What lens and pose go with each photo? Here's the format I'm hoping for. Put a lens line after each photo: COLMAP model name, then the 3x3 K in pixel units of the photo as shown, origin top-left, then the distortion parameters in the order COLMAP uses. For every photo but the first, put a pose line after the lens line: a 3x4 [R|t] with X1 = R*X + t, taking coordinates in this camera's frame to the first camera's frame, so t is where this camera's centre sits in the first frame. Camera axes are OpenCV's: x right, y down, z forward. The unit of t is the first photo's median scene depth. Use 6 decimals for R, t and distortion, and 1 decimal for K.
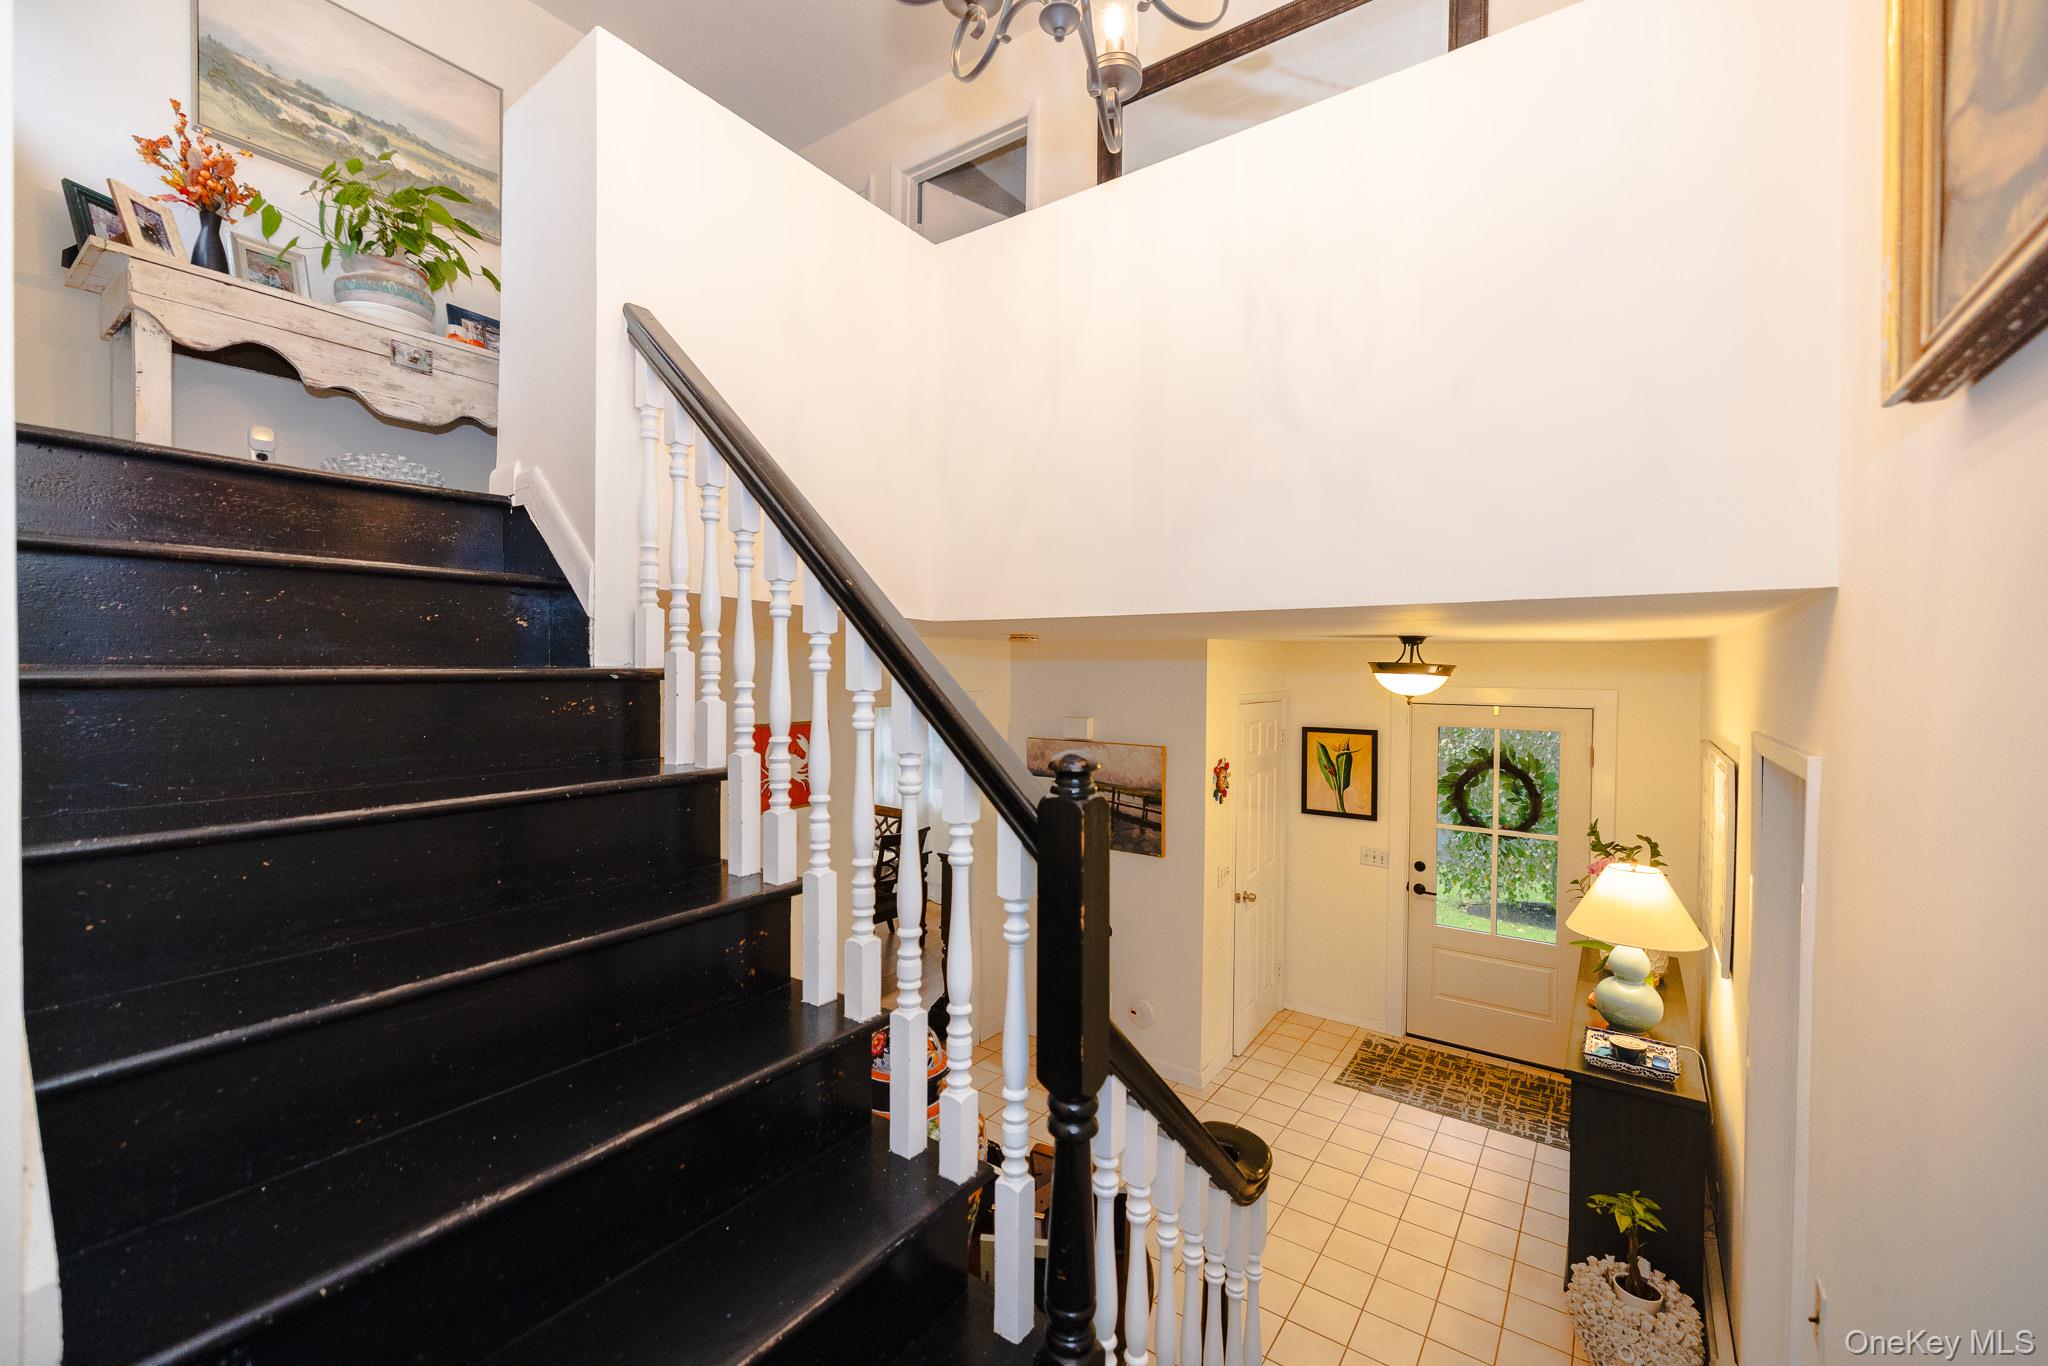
lens RADIAL K [[851.8, 0, 1014.2], [0, 851.8, 674.1], [0, 0, 1]] dist [0.000905, -0.000424]
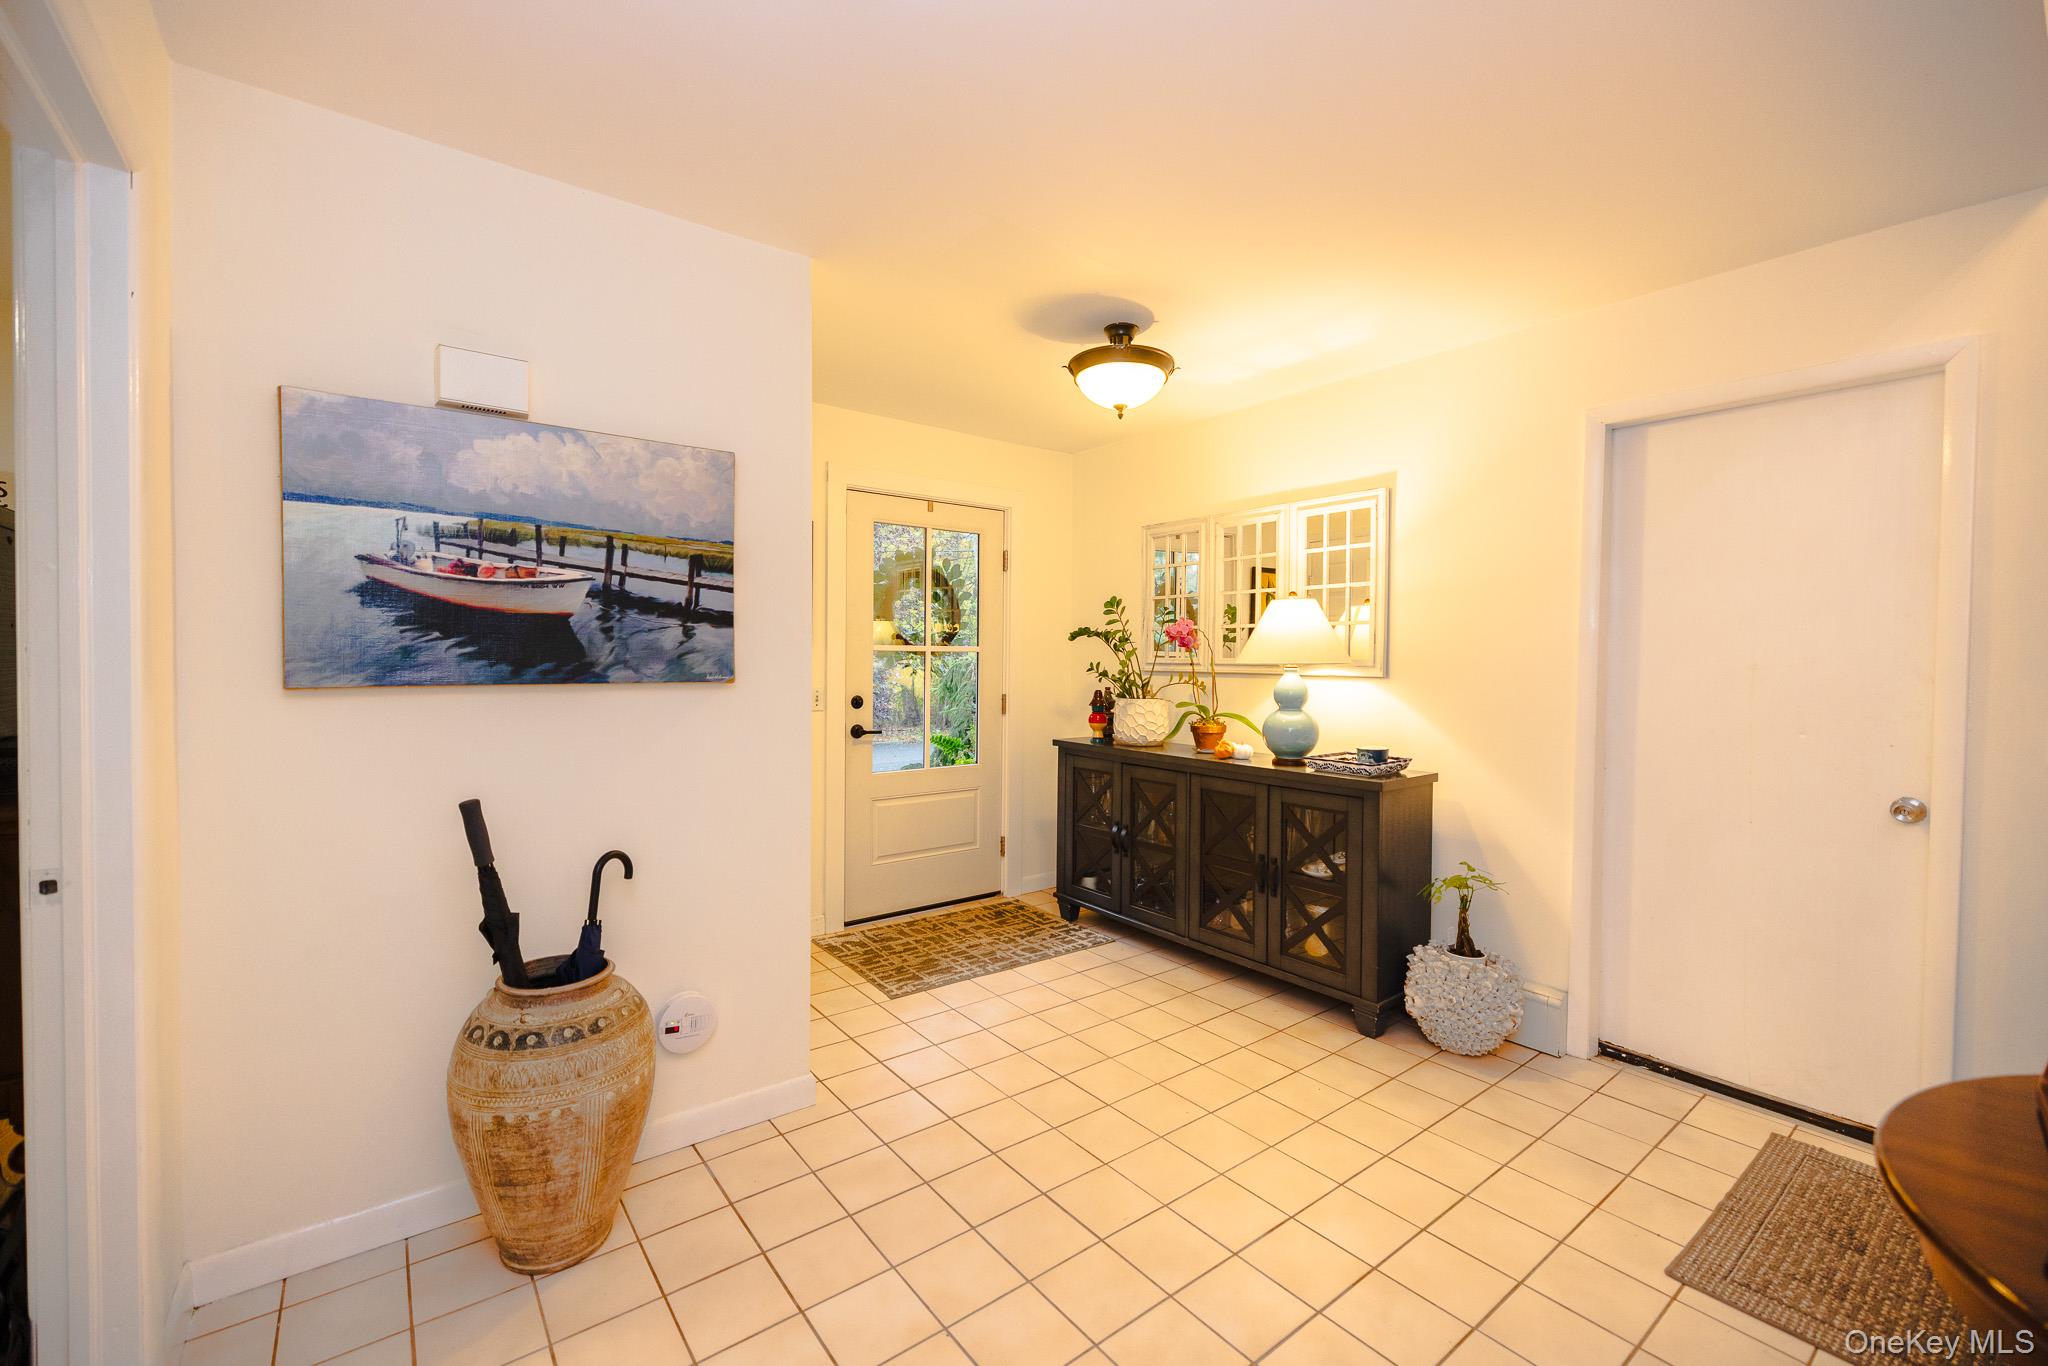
lens RADIAL K [[851.8, 0, 1014.2], [0, 851.8, 674.1], [0, 0, 1]] dist [0.000905, -0.000424]
pose [[0.306264, -0.030552, 0.951456, -0.239553], [0.004476, 0.999520, 0.030654, 0.194869], [-0.951936, -0.005130, 0.306254, 0.690546]]
